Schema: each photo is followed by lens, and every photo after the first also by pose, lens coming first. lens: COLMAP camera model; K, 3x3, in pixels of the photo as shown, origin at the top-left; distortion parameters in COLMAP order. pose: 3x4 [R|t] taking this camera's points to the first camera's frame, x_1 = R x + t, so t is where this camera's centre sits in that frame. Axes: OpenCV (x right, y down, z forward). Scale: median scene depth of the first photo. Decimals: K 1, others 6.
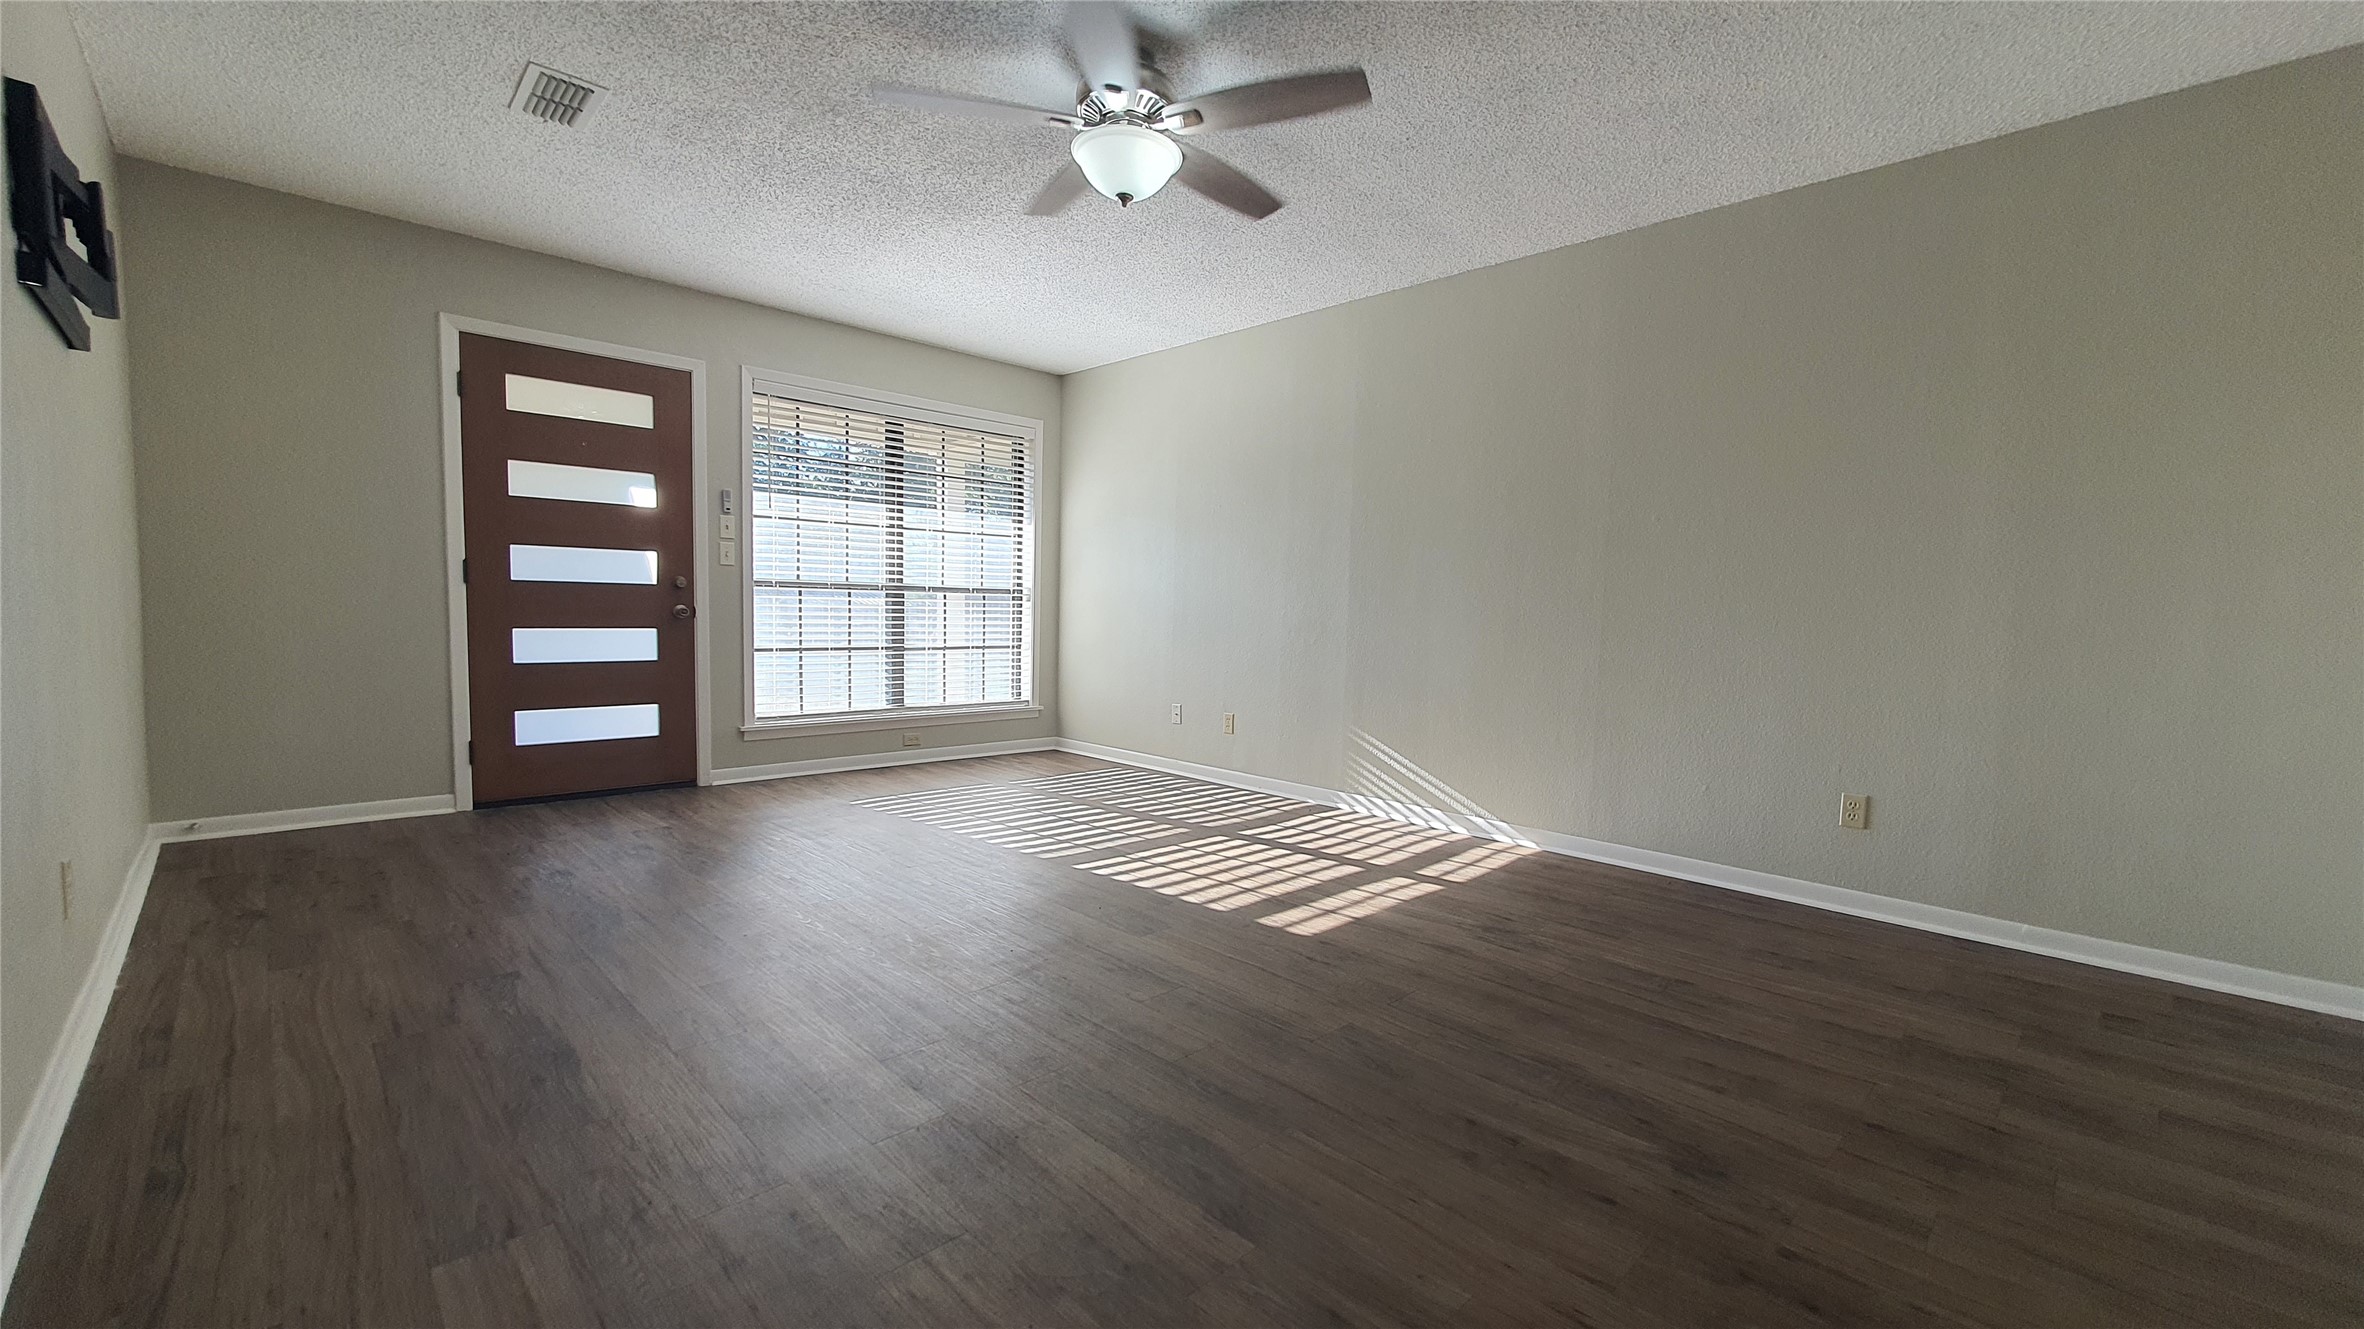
lens RADIAL K [[943.4, 0, 1178.5], [0, 943.4, 679.4], [0, 0, 1]] dist [-0.001118, -0.000618]
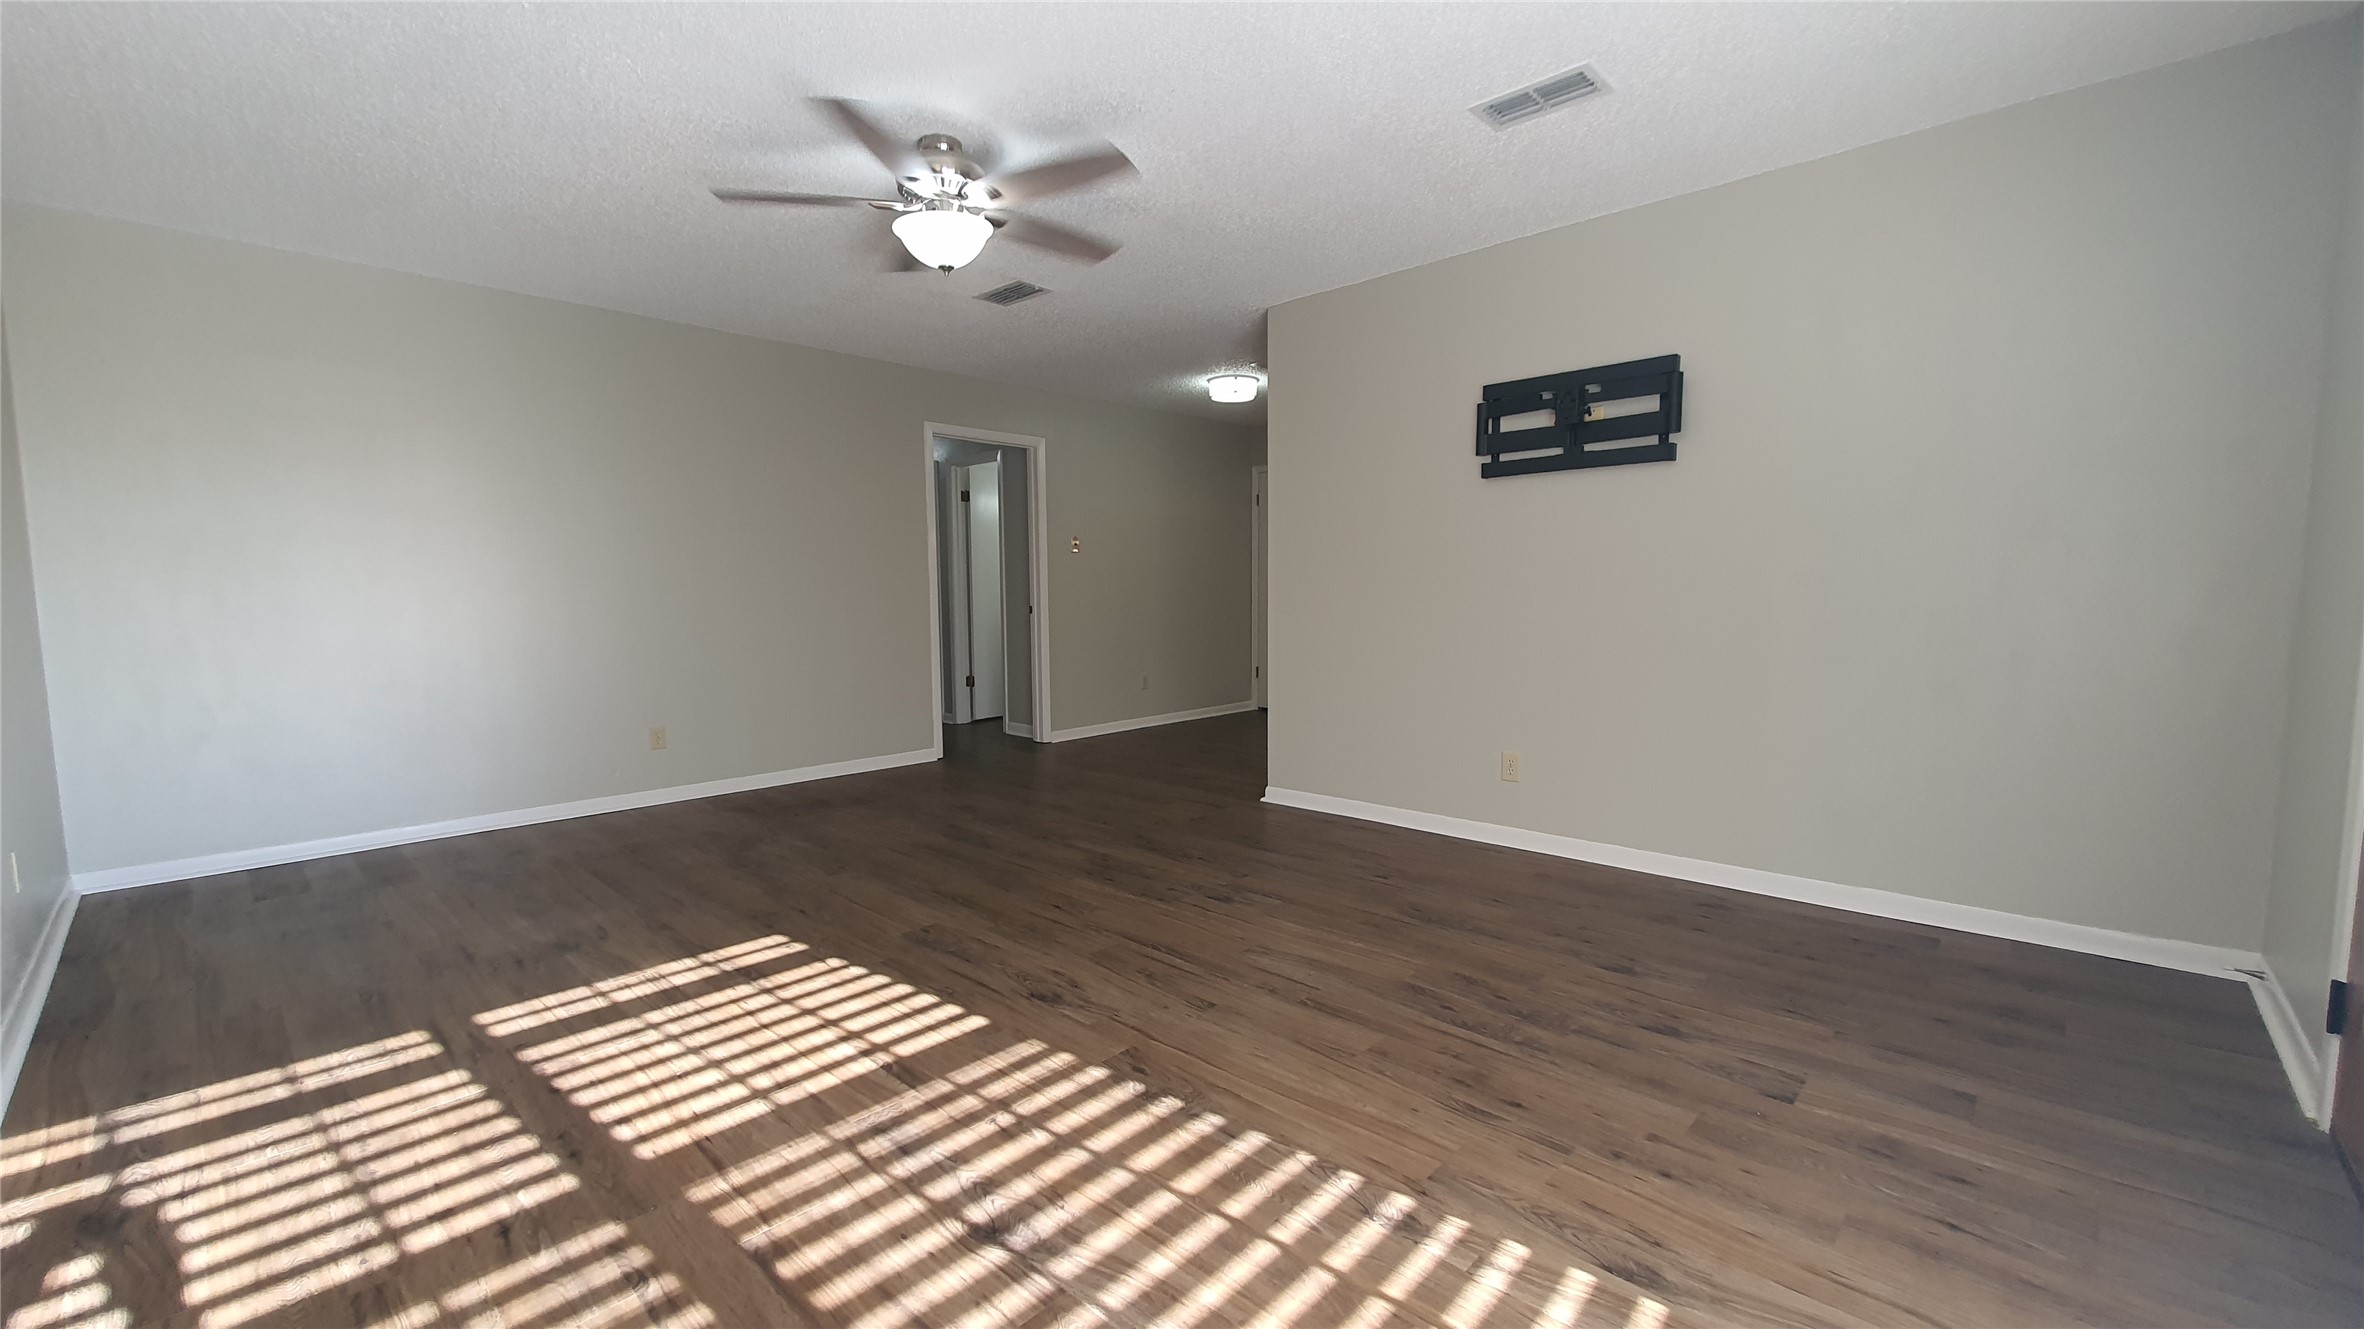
lens RADIAL K [[931.4, 0, 1173.6], [0, 931.4, 689.7], [0, 0, 1]] dist [0.001783, 0.000129]
pose [[-0.999244, -0.013719, -0.036371, -0.195418], [-0.020107, 0.983169, 0.181590, -0.144755], [0.033267, 0.182184, -0.982702, 1.451656]]
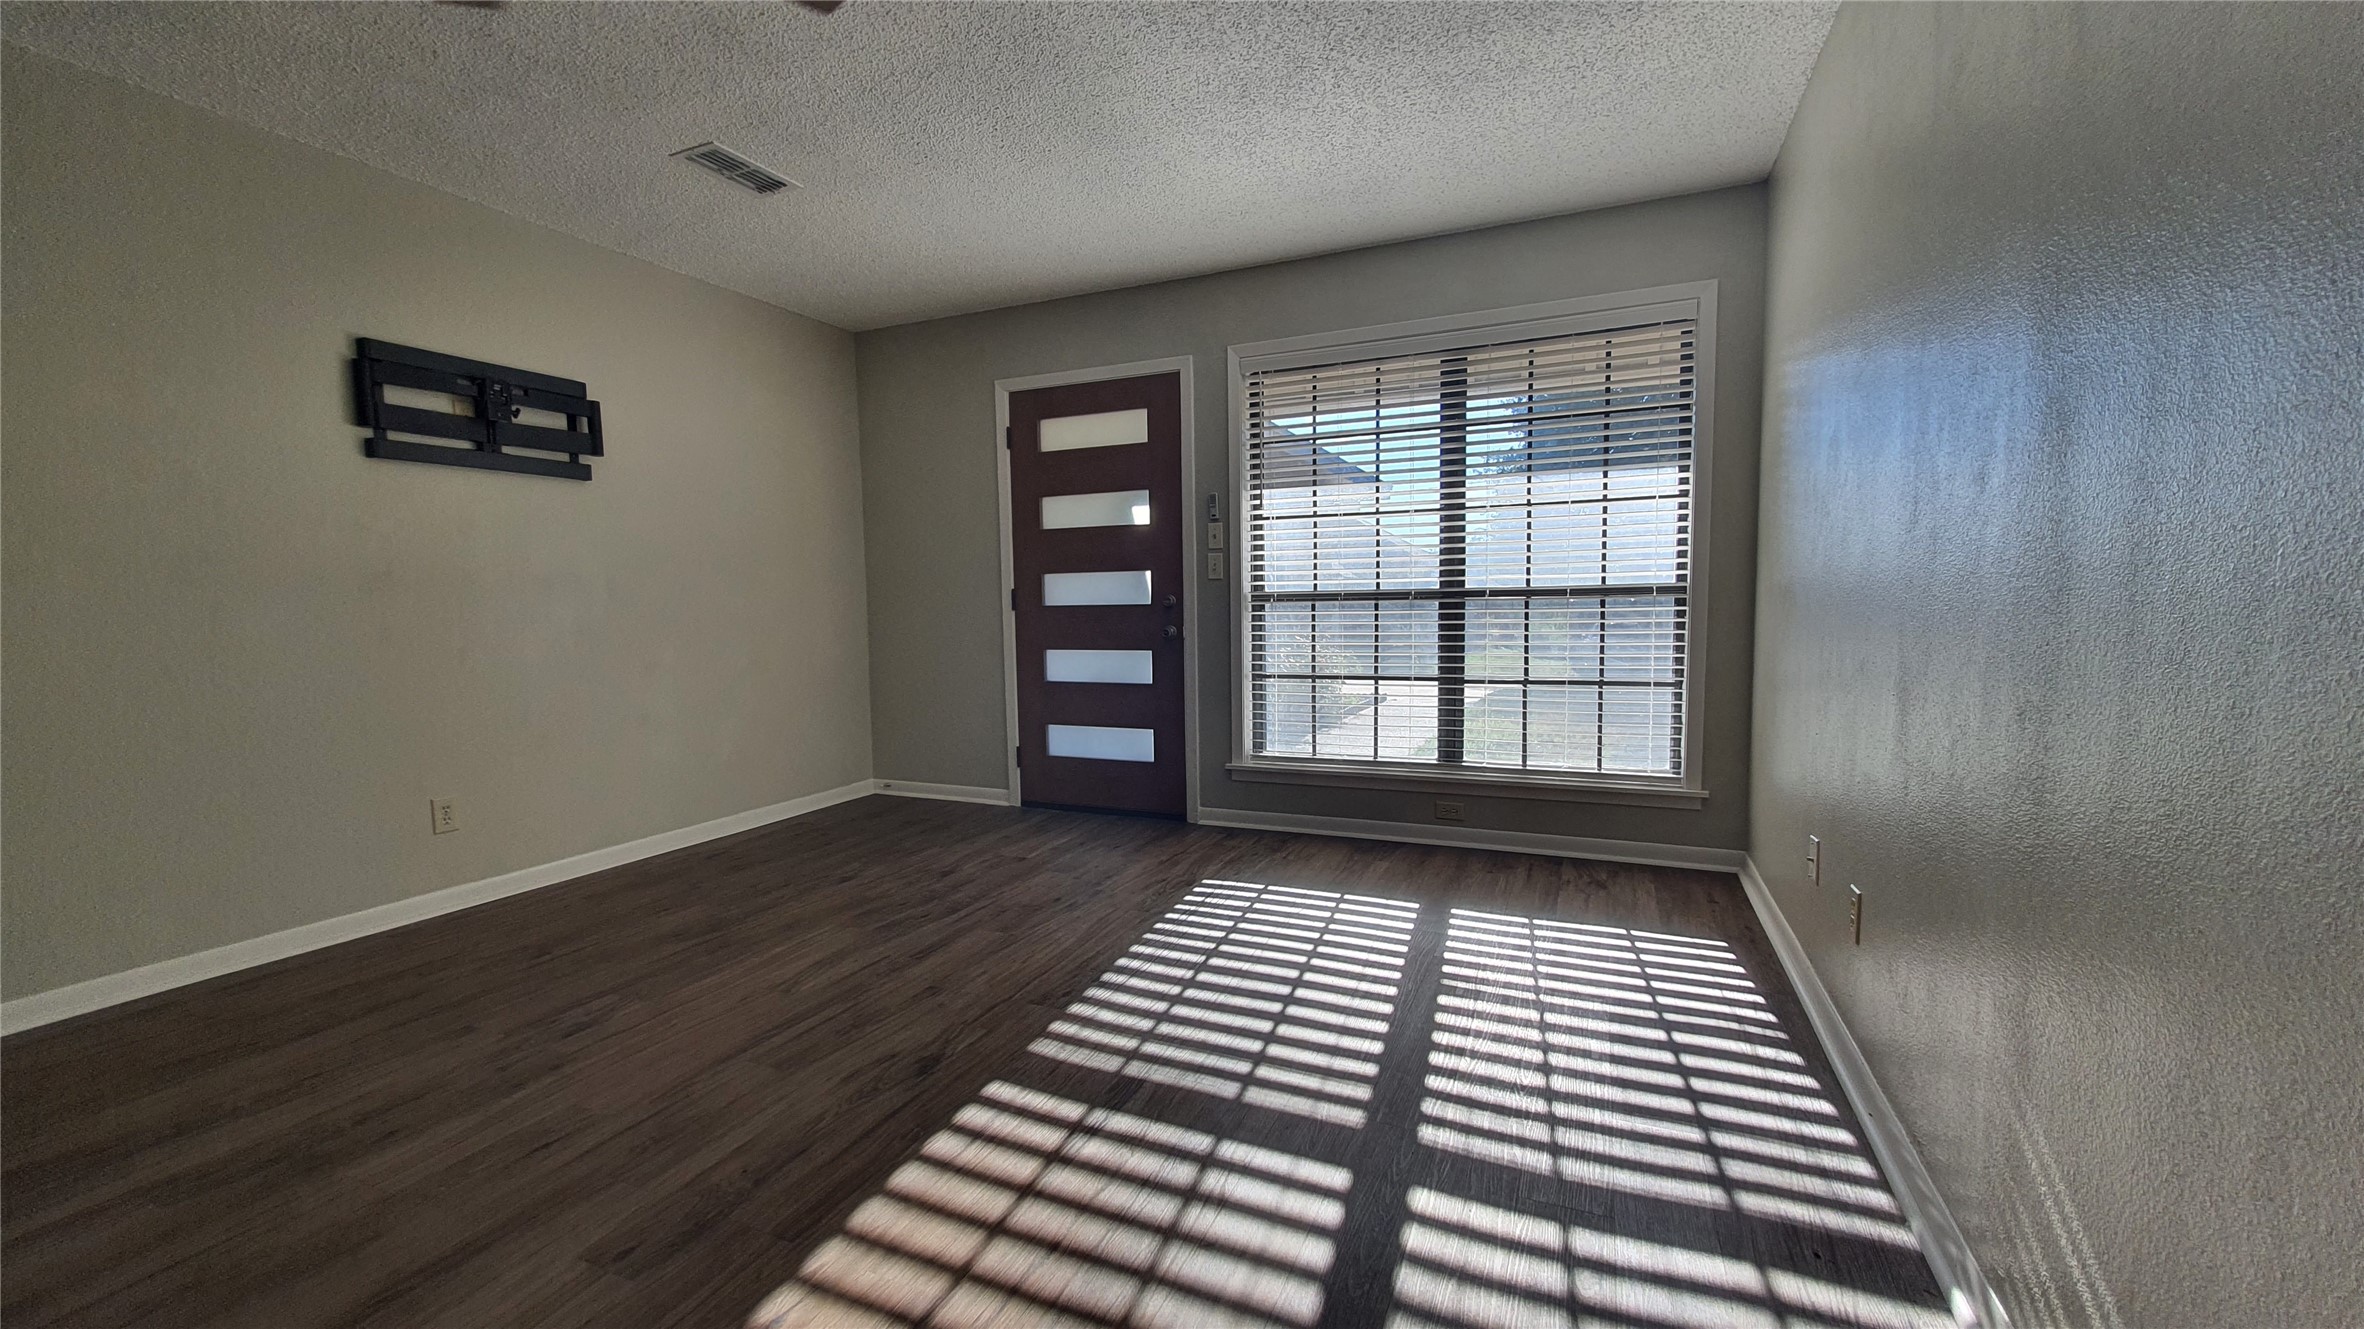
lens RADIAL K [[943.4, 0, 1178.5], [0, 943.4, 679.4], [0, 0, 1]] dist [-0.001118, -0.000618]
pose [[0.367334, 0.048309, -0.928834, 0.411105], [-0.048291, 0.998294, 0.032824, -0.067413], [0.928835, 0.032797, 0.369040, 0.790228]]
